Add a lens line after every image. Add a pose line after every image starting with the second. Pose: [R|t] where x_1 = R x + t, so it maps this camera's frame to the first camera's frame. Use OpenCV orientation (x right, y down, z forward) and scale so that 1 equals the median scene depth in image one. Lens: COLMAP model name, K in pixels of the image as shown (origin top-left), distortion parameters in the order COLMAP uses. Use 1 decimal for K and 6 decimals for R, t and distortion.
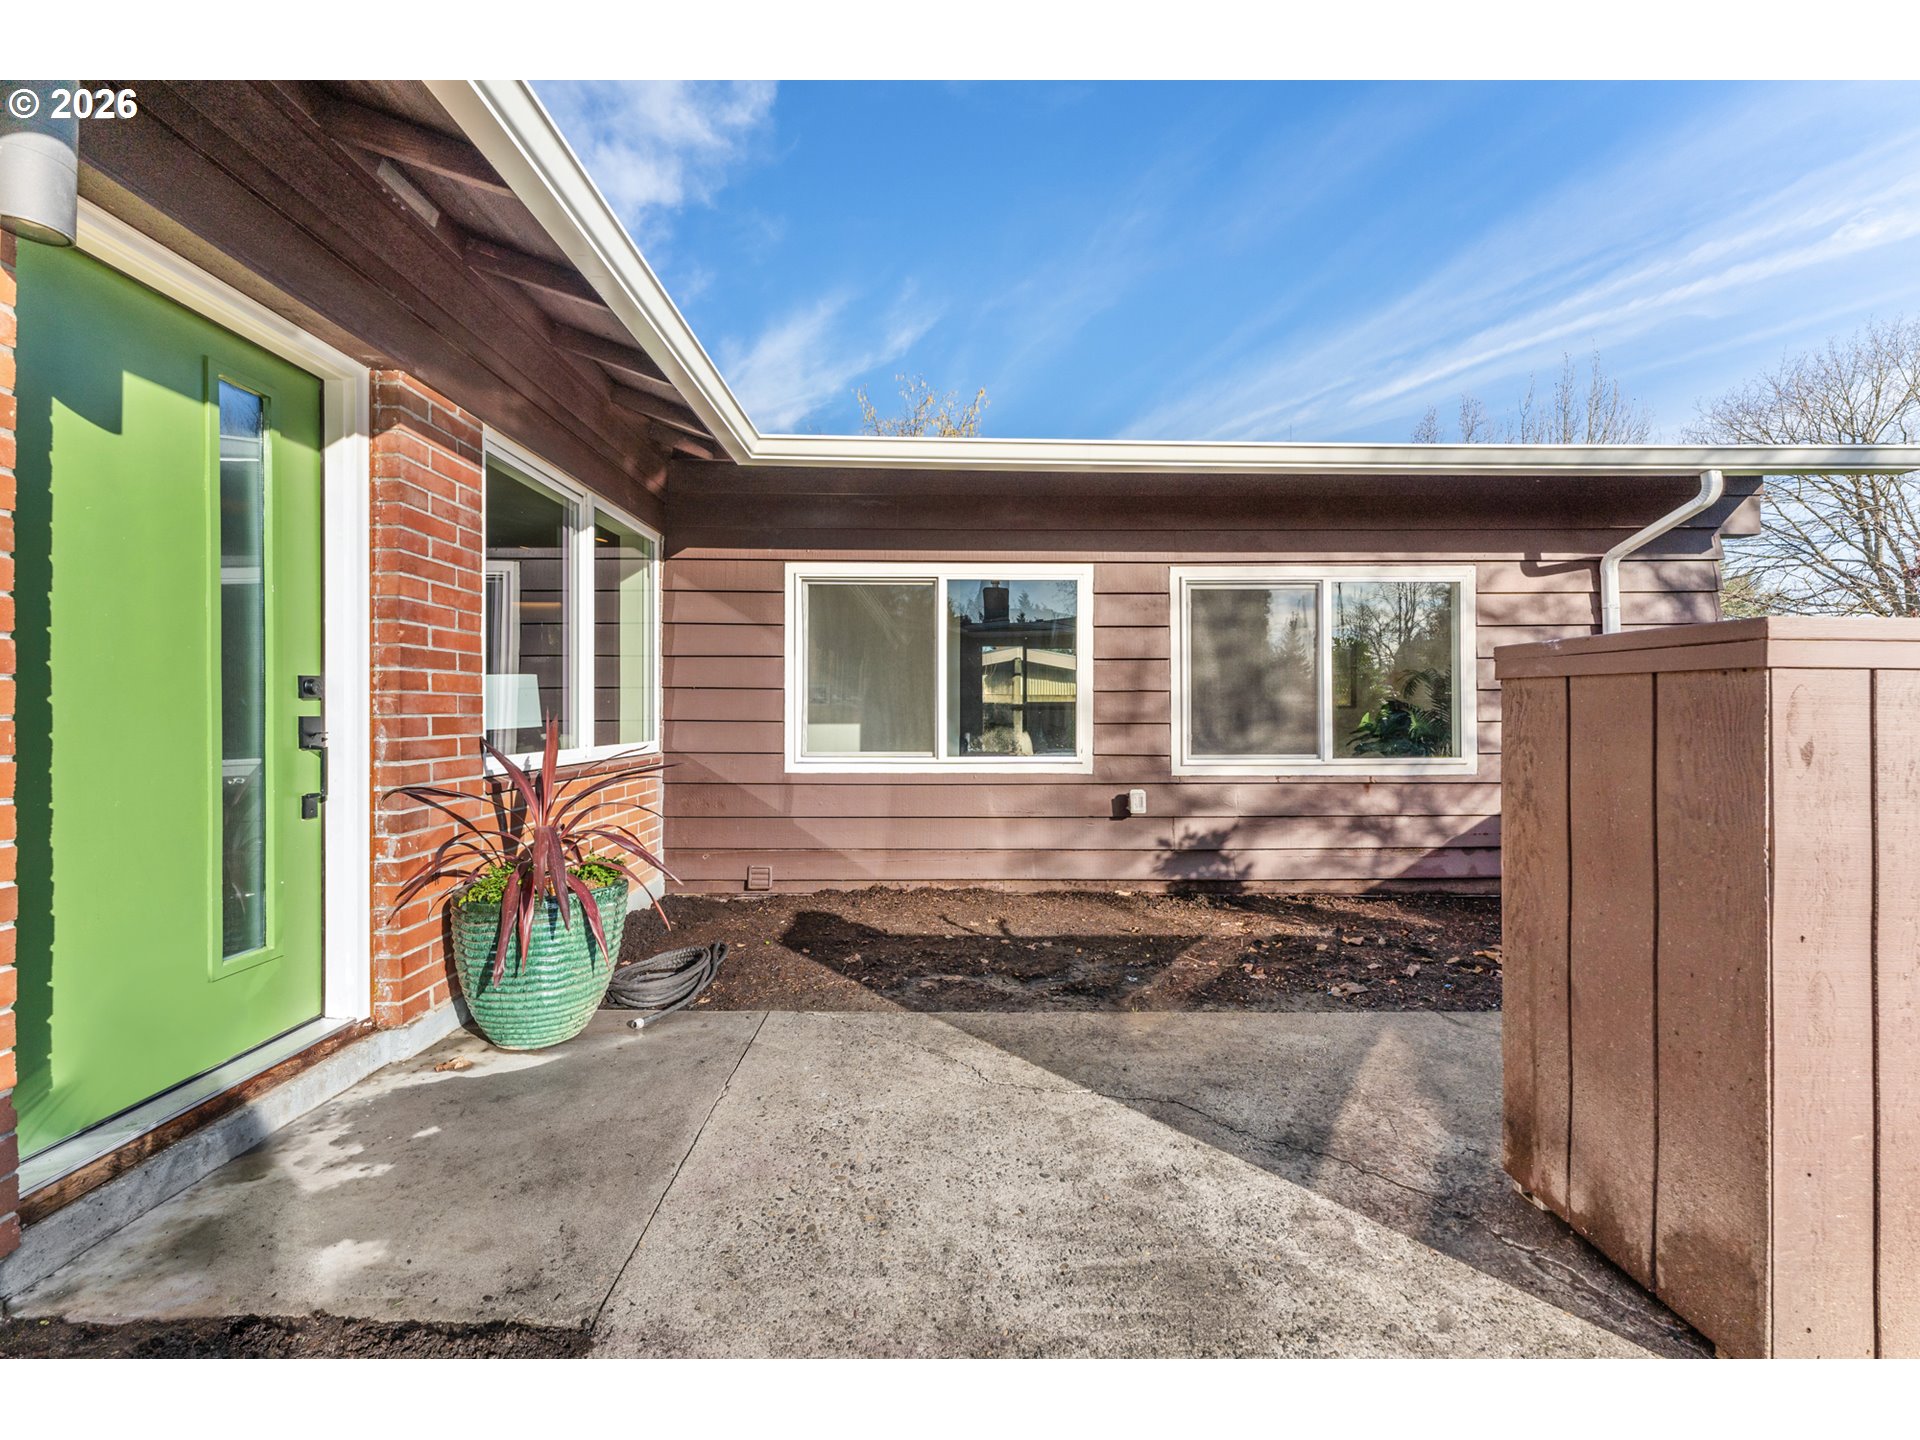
lens RADIAL K [[794.0, 0, 960.0], [0, 794.0, 720.0], [0, 0, 1]] dist [-0.022546, 0.000044]
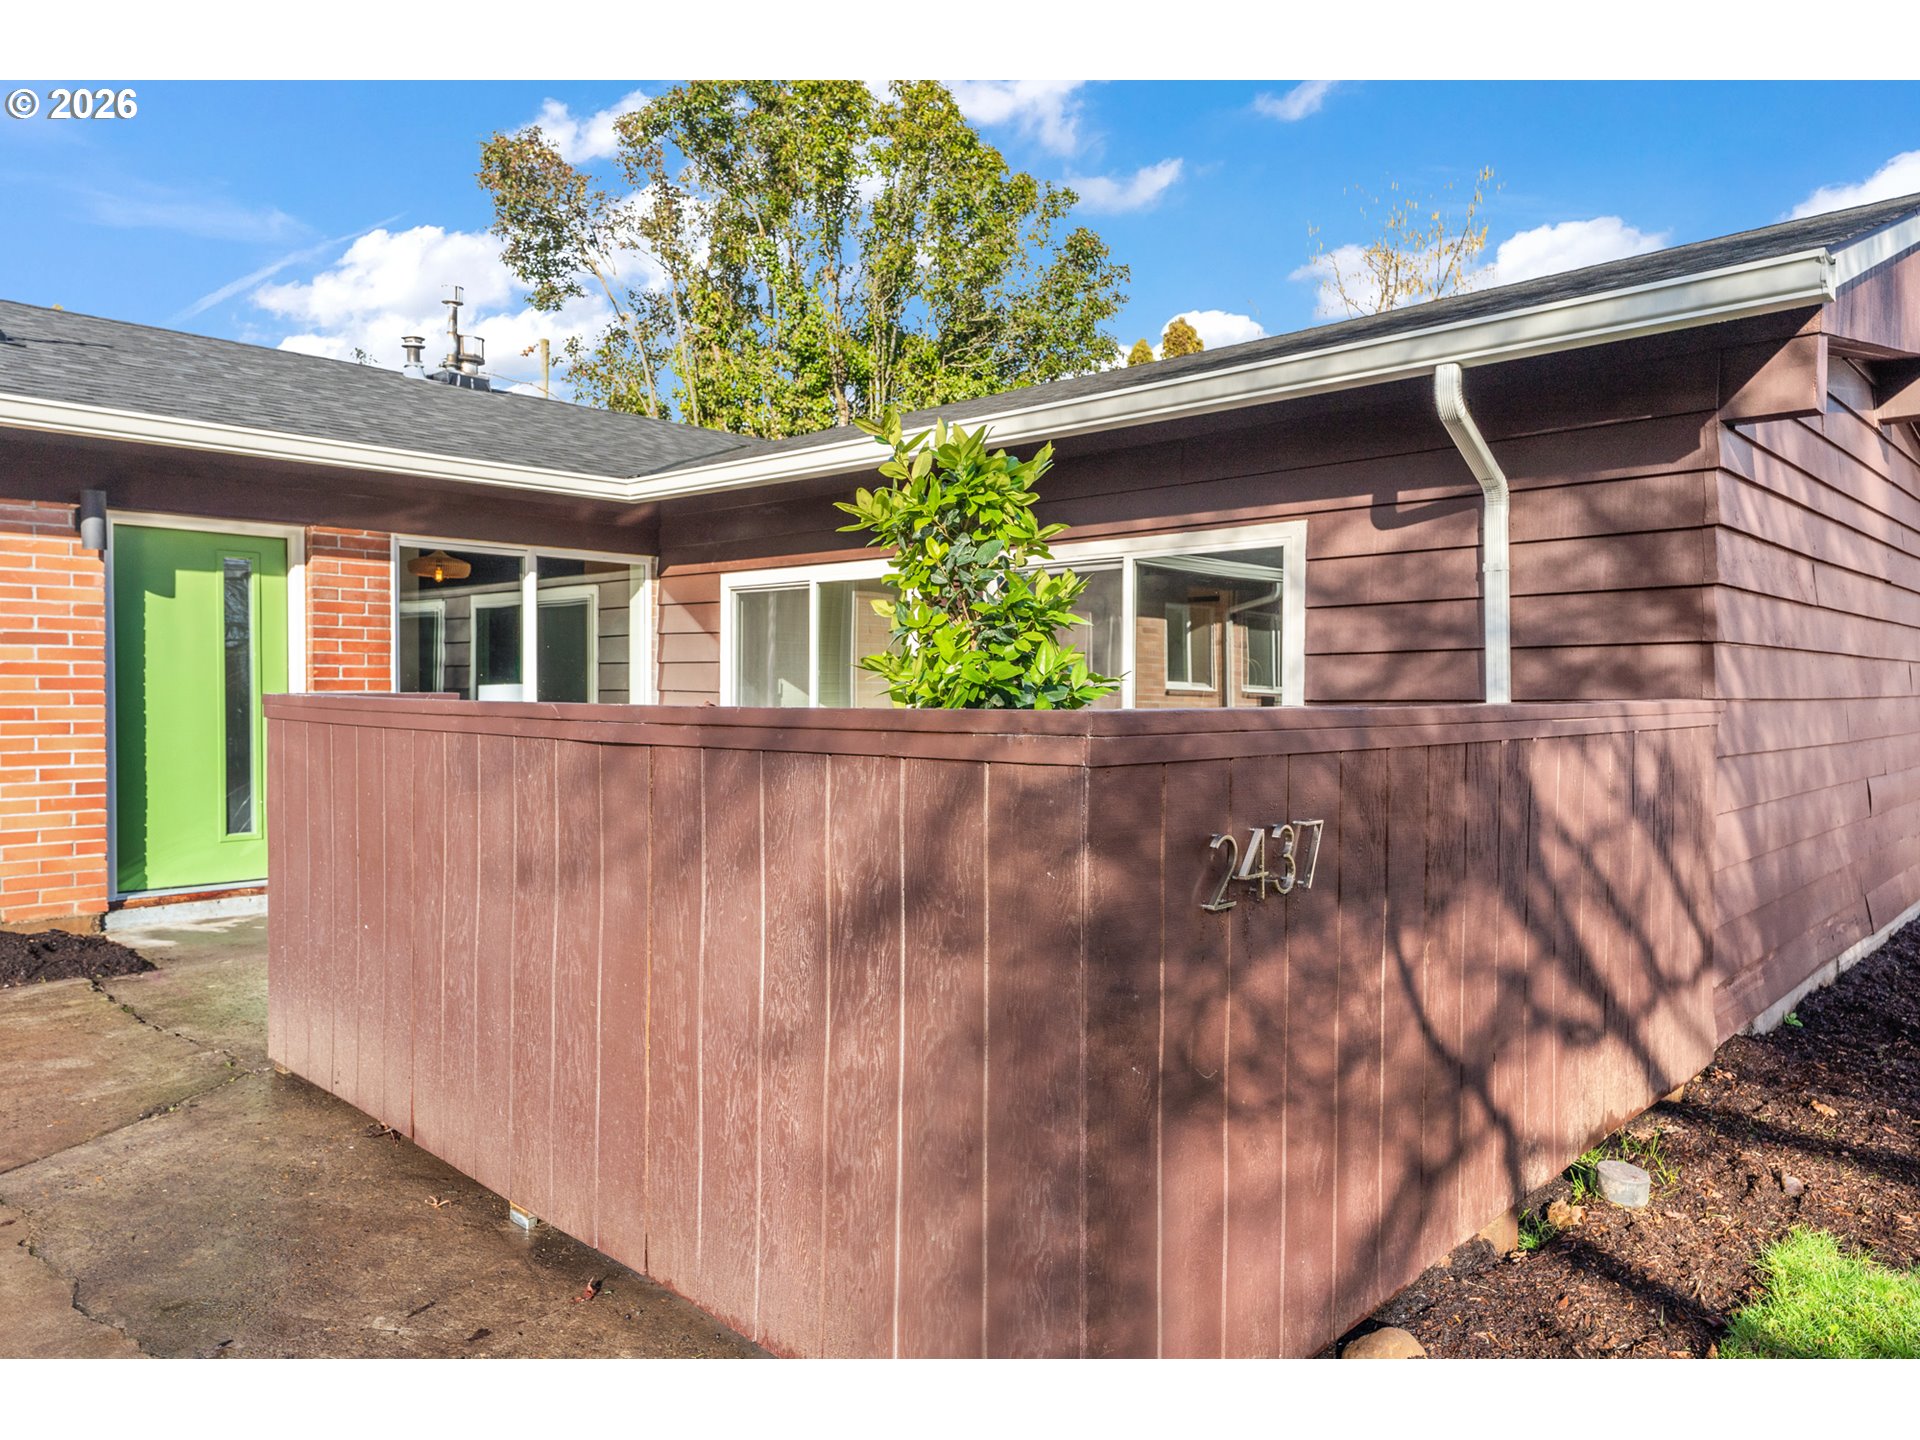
lens RADIAL K [[1295.0, 0, 957.5], [0, 1295.0, 756.6], [0, 0, 1]] dist [-0.031236, 0.001384]
pose [[0.701656, 0.045298, -0.711075, 1.260427], [-0.011876, 0.998582, 0.051894, -0.044977], [0.712417, -0.027968, 0.701199, -0.015760]]
